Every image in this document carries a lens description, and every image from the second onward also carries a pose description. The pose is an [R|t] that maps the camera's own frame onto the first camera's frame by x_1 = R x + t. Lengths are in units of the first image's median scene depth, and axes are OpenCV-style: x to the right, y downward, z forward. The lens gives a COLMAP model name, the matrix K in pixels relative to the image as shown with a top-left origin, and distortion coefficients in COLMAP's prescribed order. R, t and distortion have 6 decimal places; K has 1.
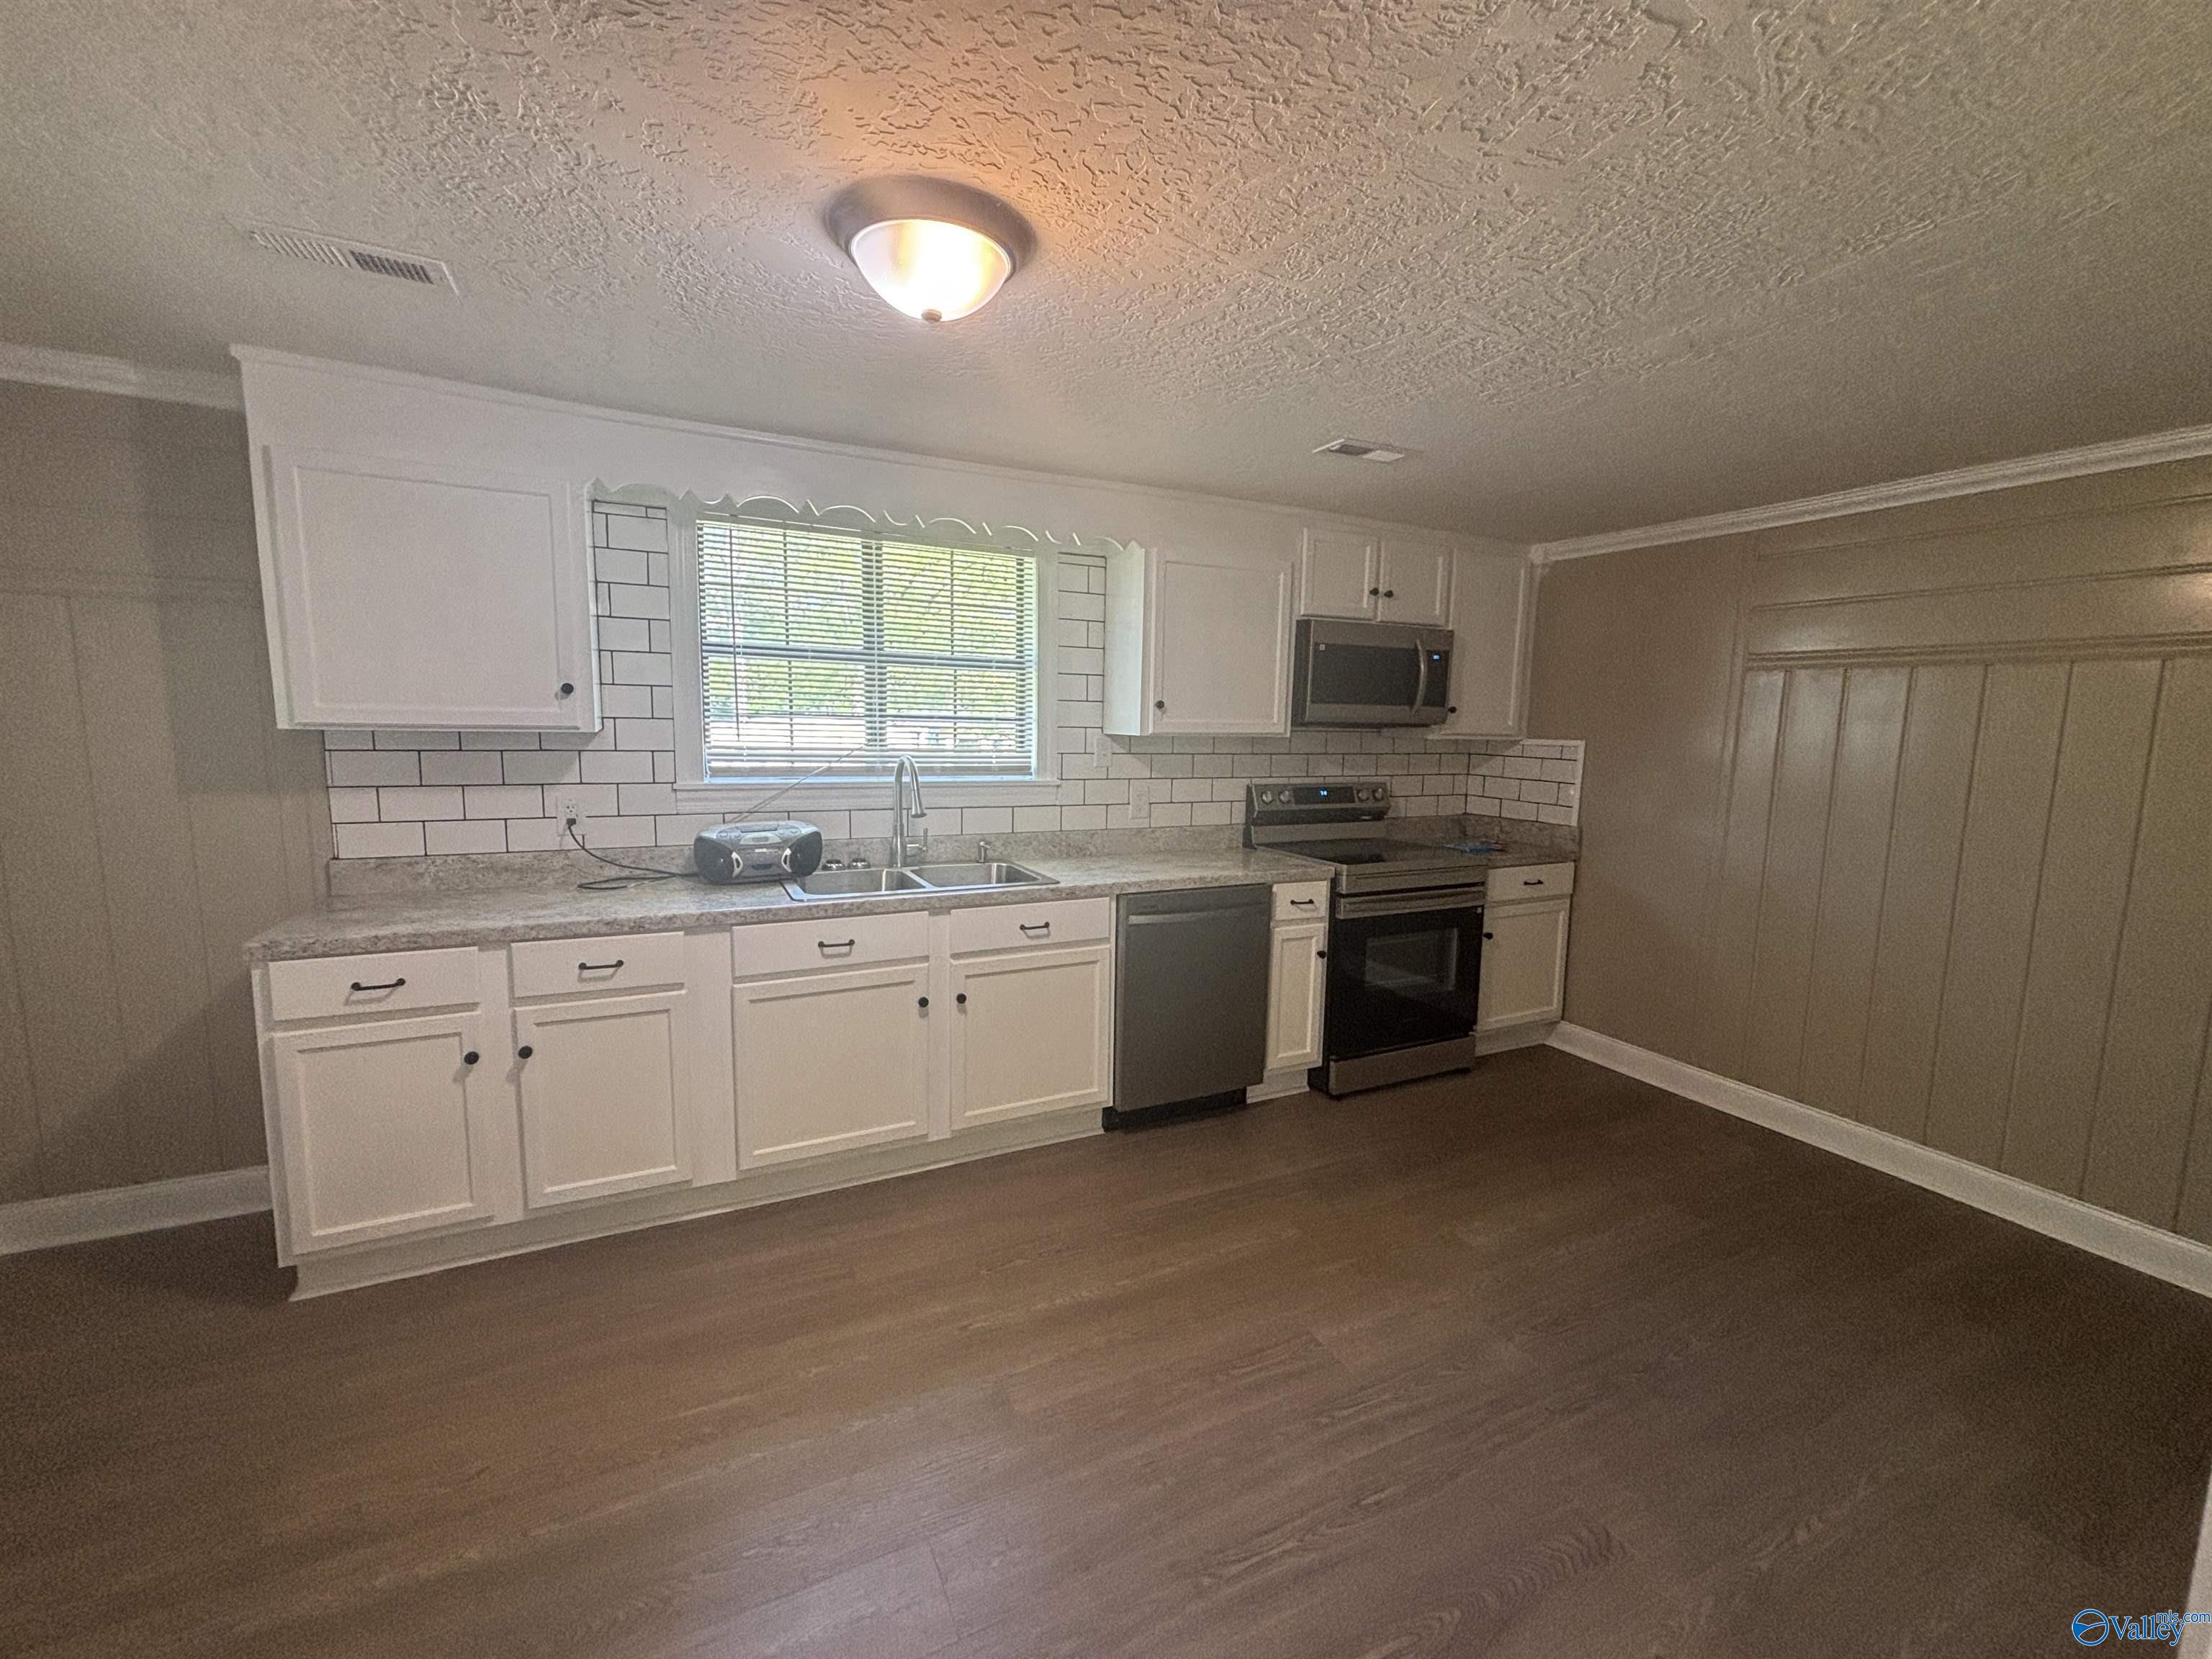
lens RADIAL K [[889.9, 0, 1103.3], [0, 889.9, 824.2], [0, 0, 1]] dist [0.001707, -0.000019]
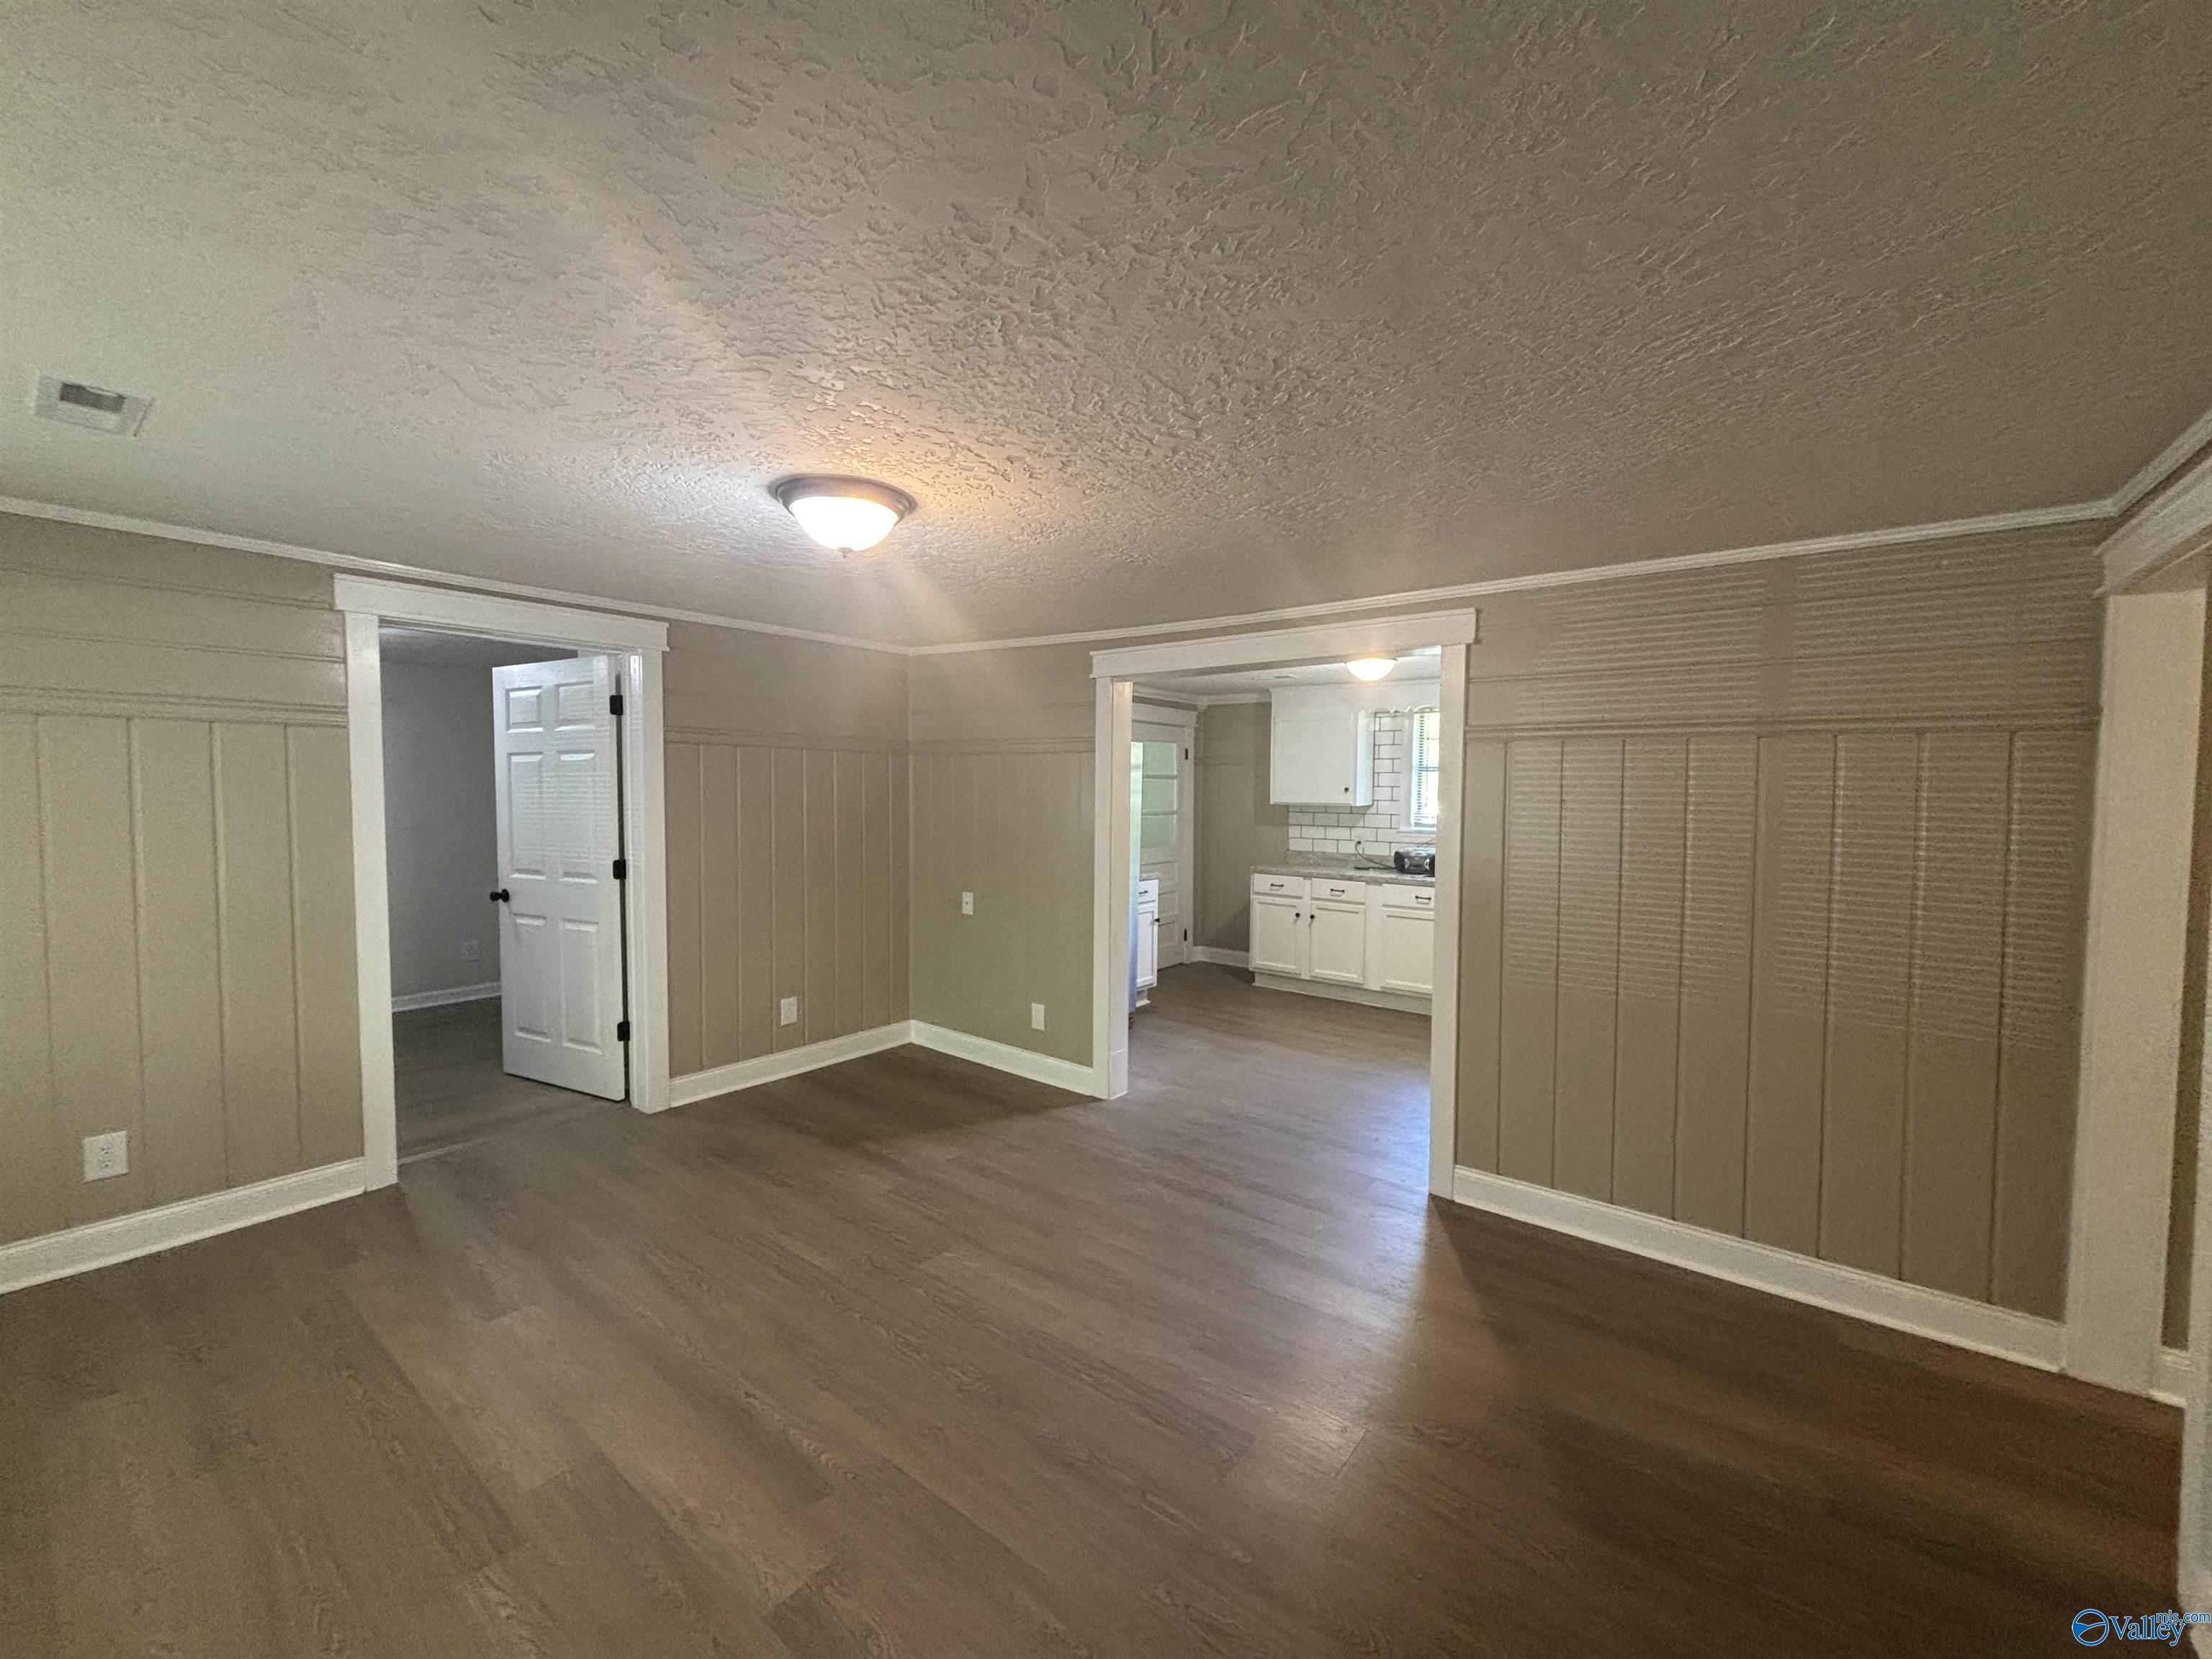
lens RADIAL K [[889.9, 0, 1107.1], [0, 889.9, 824.6], [0, 0, 1]] dist [0.001707, -0.000019]
pose [[0.433262, 0.022189, -0.900995, 1.435470], [-0.103242, 0.994338, -0.025158, 0.089372], [0.895335, 0.103921, 0.433099, -0.753360]]
